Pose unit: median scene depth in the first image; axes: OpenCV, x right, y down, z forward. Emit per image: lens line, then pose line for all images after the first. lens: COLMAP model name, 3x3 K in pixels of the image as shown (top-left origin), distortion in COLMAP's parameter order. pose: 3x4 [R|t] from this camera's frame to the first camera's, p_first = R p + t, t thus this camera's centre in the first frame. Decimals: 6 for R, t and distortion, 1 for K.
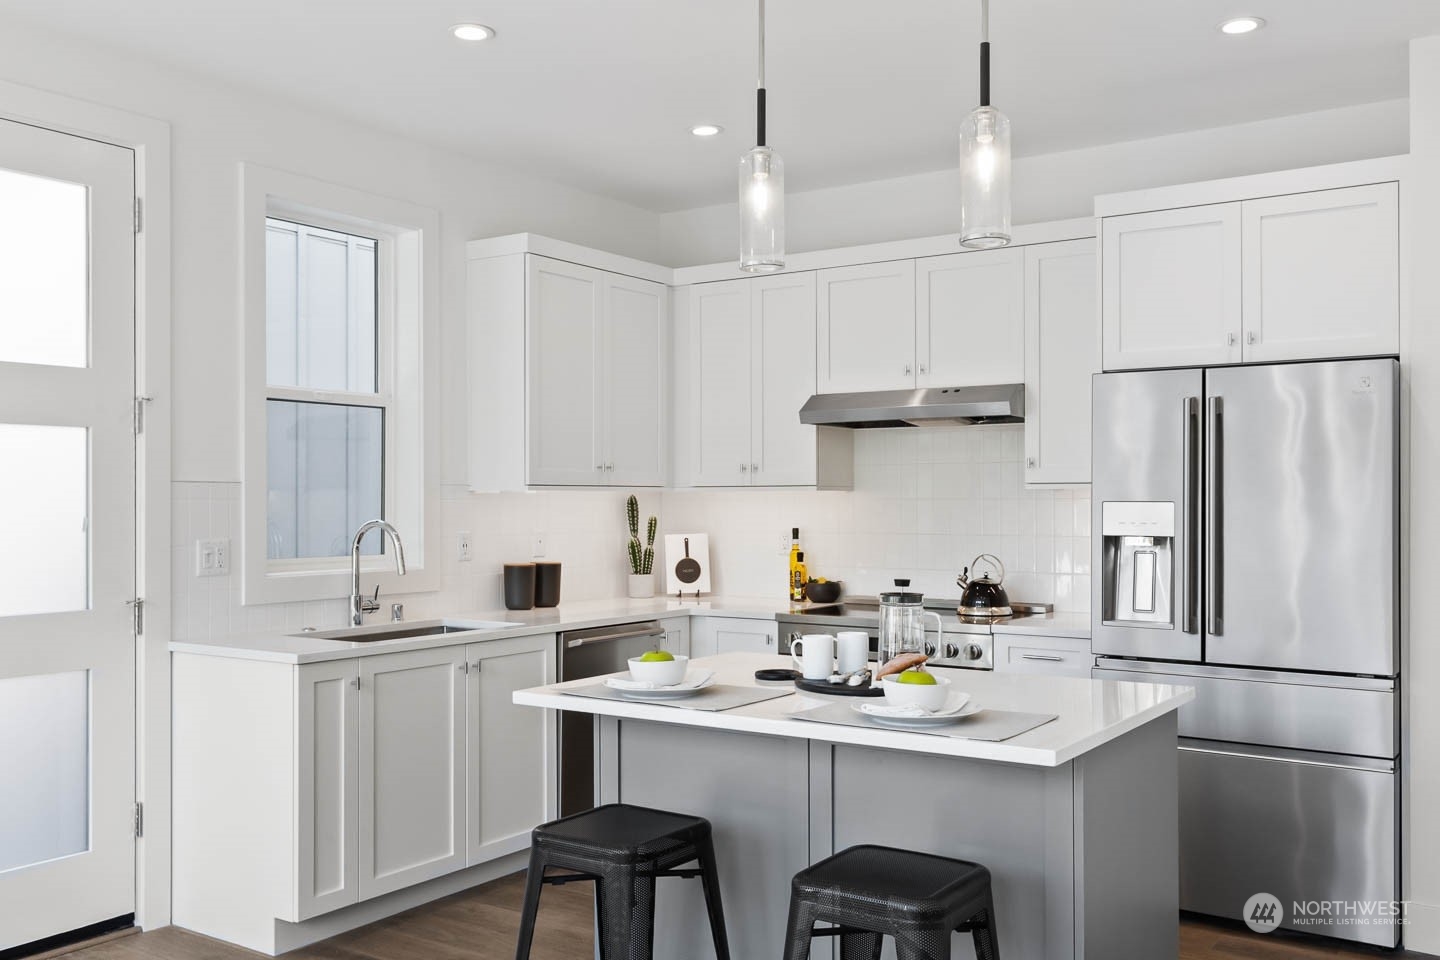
lens RADIAL K [[1303.2, 0, 822.4], [0, 1303.2, 483.0], [0, 0, 1]] dist [0.006167, 0.013600]
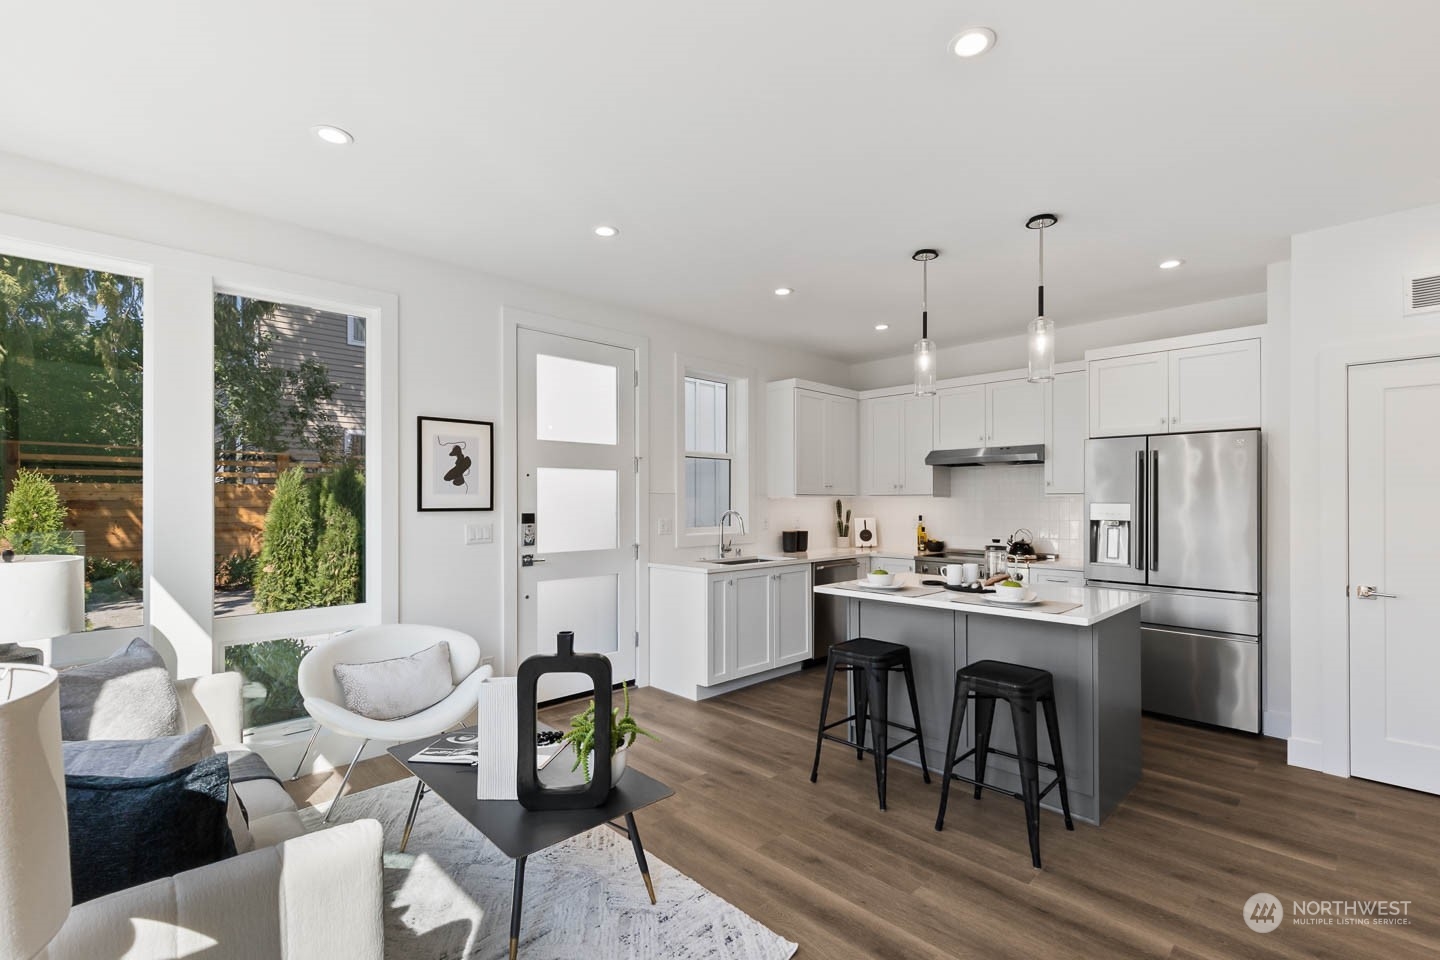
lens RADIAL K [[666.0, 0, 752.3], [0, 666.0, 493.4], [0, 0, 1]] dist [0.009062, -0.001504]
pose [[0.977261, -0.000604, -0.212039, -0.071905], [0.000878, 0.999999, 0.001200, -0.002134], [0.212038, -0.001359, 0.977260, -0.109762]]
